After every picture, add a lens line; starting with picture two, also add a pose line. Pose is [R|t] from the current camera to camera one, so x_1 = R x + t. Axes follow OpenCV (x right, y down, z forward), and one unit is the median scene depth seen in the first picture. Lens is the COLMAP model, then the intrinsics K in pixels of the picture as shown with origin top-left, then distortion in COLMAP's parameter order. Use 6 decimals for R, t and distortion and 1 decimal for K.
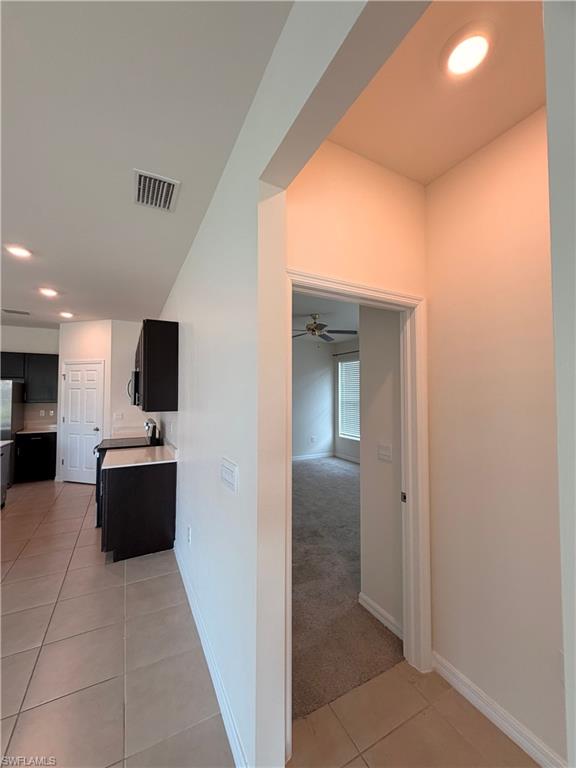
lens RADIAL K [[306.1, 0, 287.1], [0, 306.1, 385.4], [0, 0, 1]] dist [-0.003351, 0.000255]
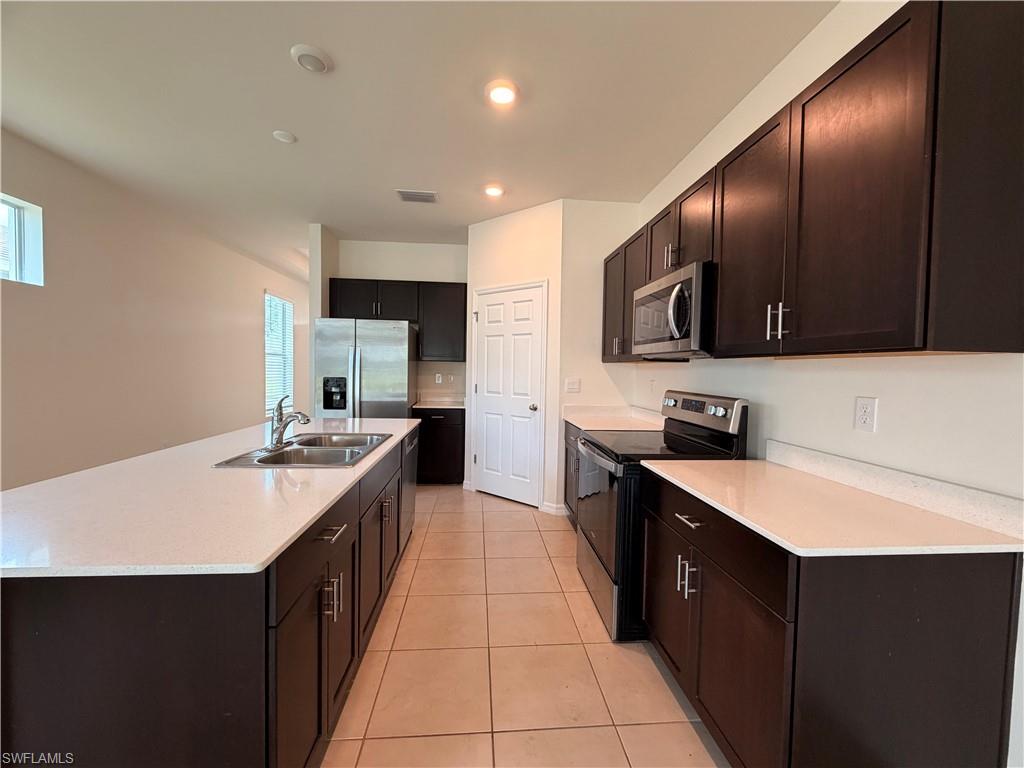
lens RADIAL K [[408.1, 0, 513.5], [0, 408.1, 382.8], [0, 0, 1]] dist [-0.003351, 0.000255]
pose [[0.922255, 0.023949, -0.385839, -0.322550], [0.001995, 0.997771, 0.066700, 0.042374], [0.386576, -0.062284, 0.920152, 0.267993]]
